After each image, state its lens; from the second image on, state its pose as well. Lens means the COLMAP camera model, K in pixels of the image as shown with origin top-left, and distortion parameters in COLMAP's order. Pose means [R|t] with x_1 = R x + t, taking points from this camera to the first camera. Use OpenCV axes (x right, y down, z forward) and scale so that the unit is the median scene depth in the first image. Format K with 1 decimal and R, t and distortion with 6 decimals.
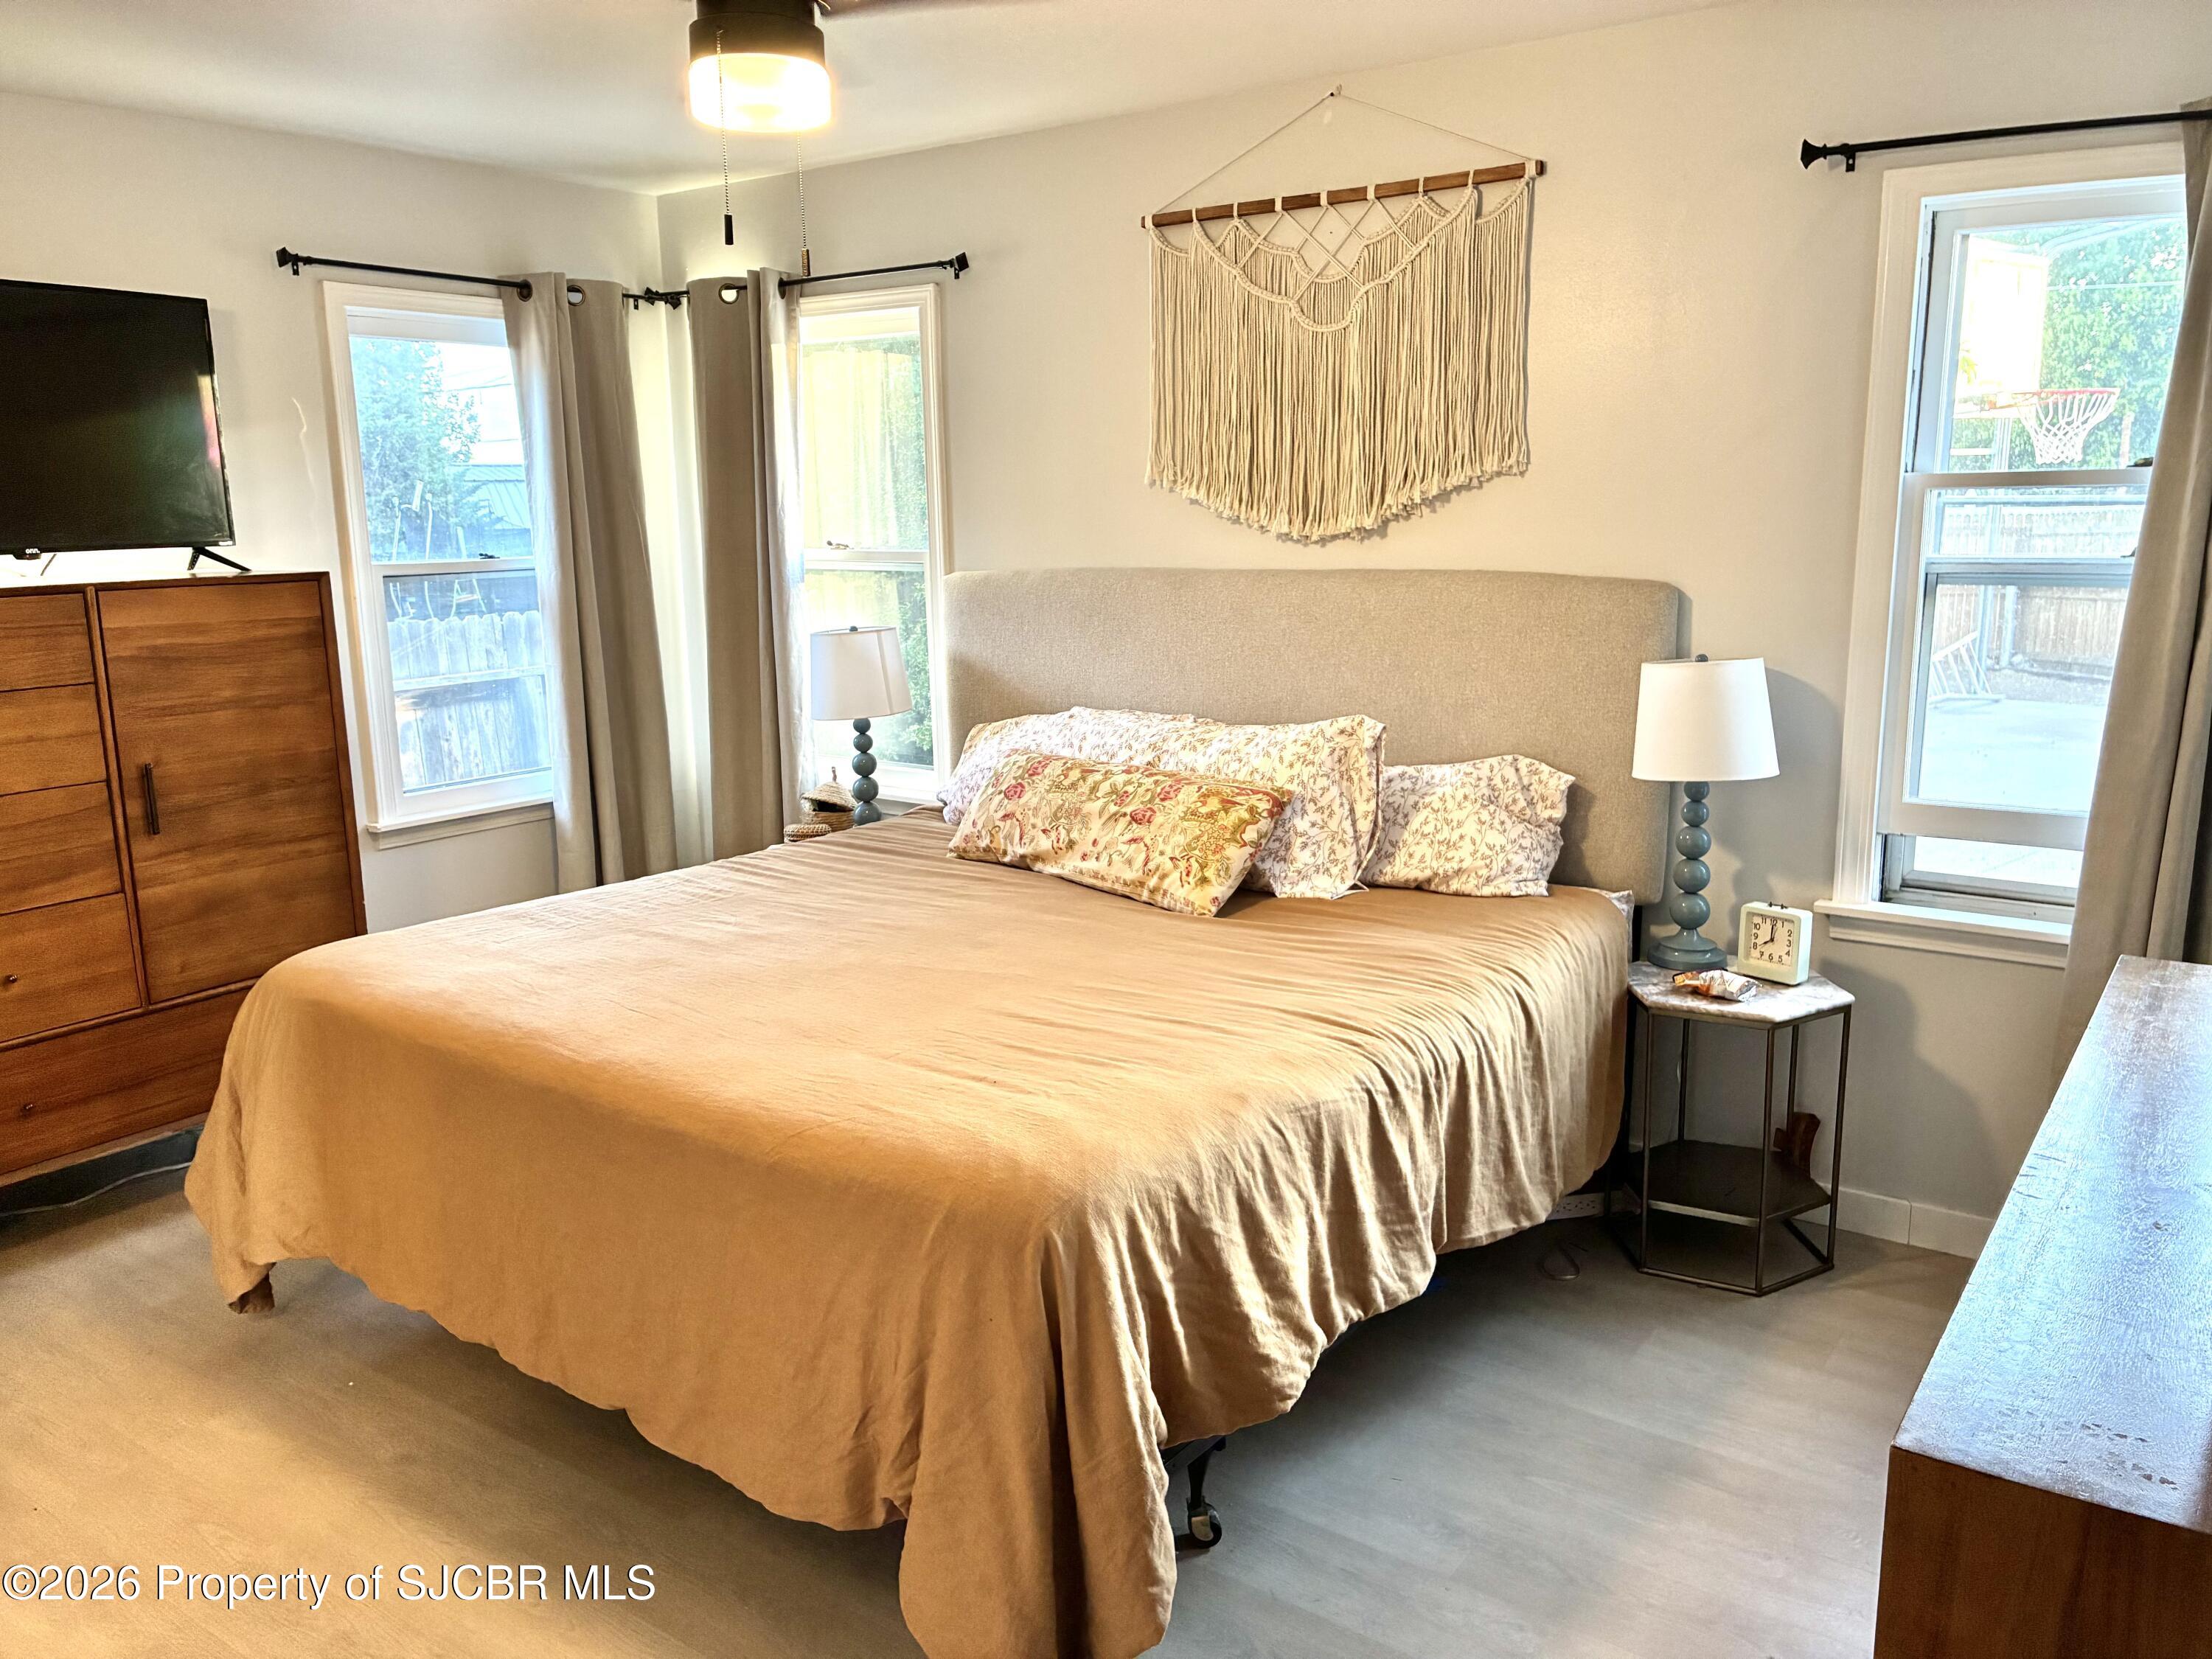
lens RADIAL K [[1677.4, 0, 1104.4], [0, 1677.4, 826.5], [0, 0, 1]] dist [0.055685, -0.061412]
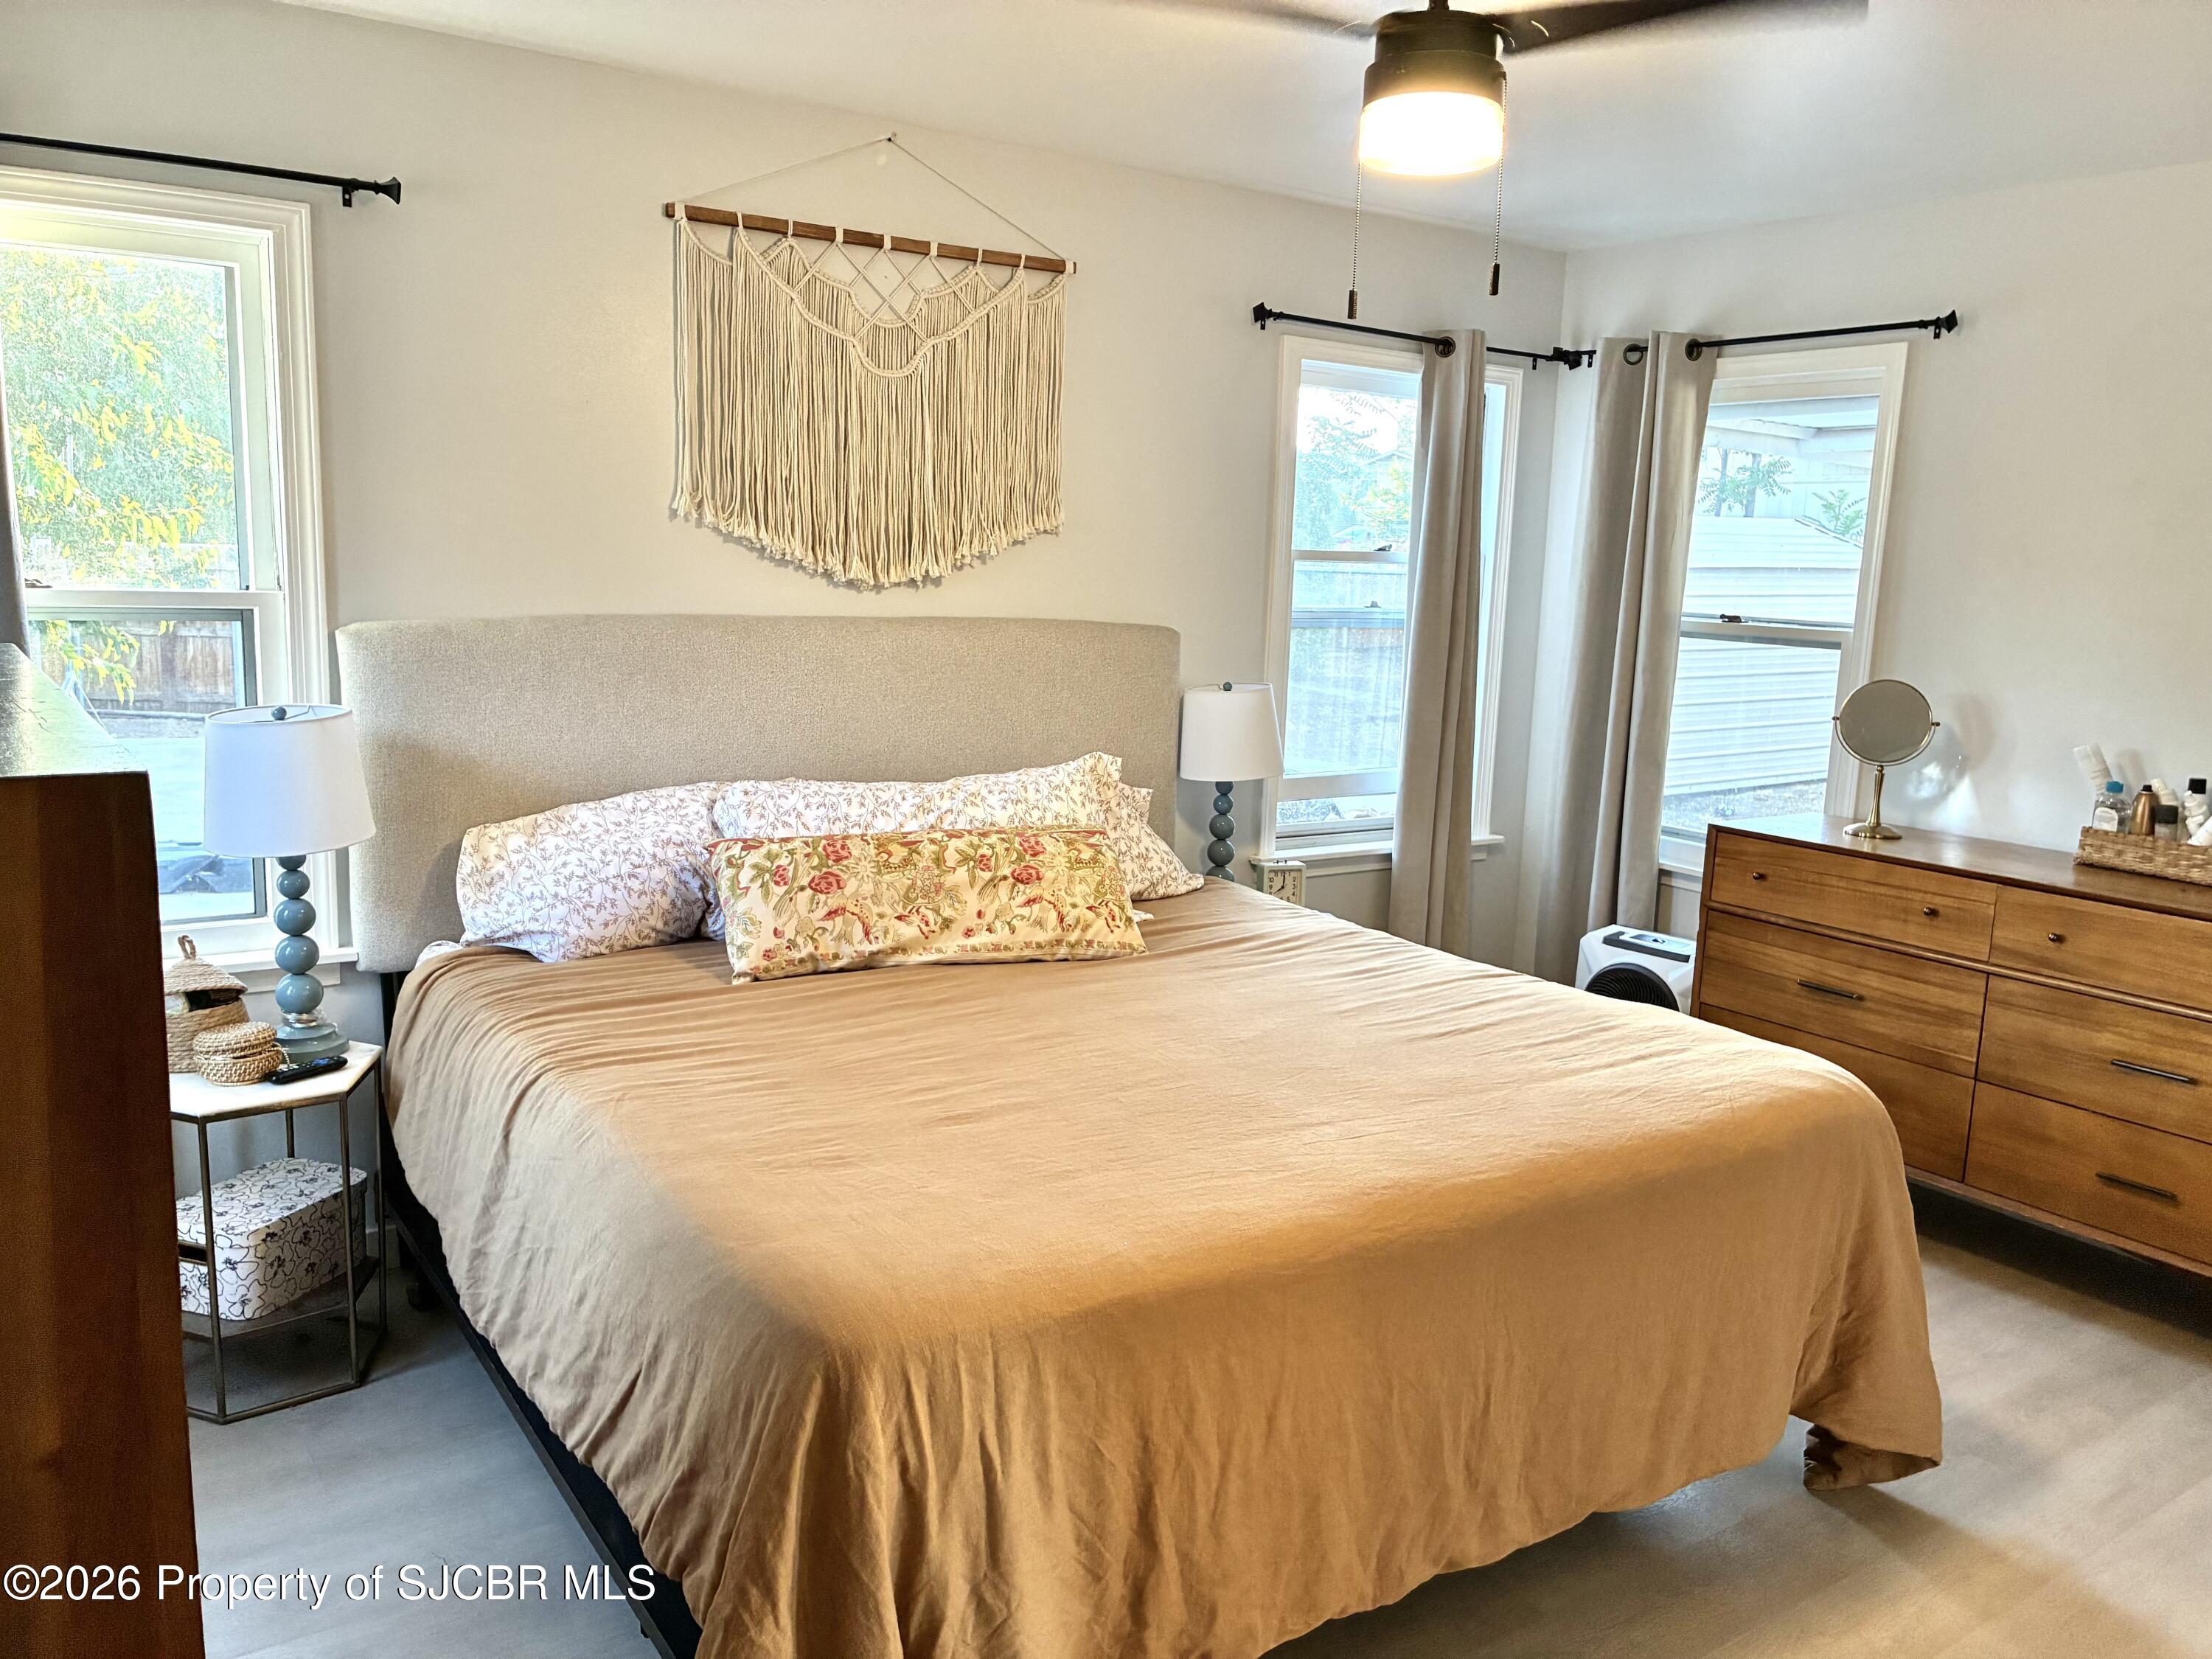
lens RADIAL K [[1689.8, 0, 1111.1], [0, 1689.8, 810.4], [0, 0, 1]] dist [0.115308, -0.148549]
pose [[0.336501, -0.118287, 0.934225, -0.820824], [0.146006, 0.986636, 0.072332, -0.100816], [-0.930295, 0.112063, 0.349274, 0.584162]]
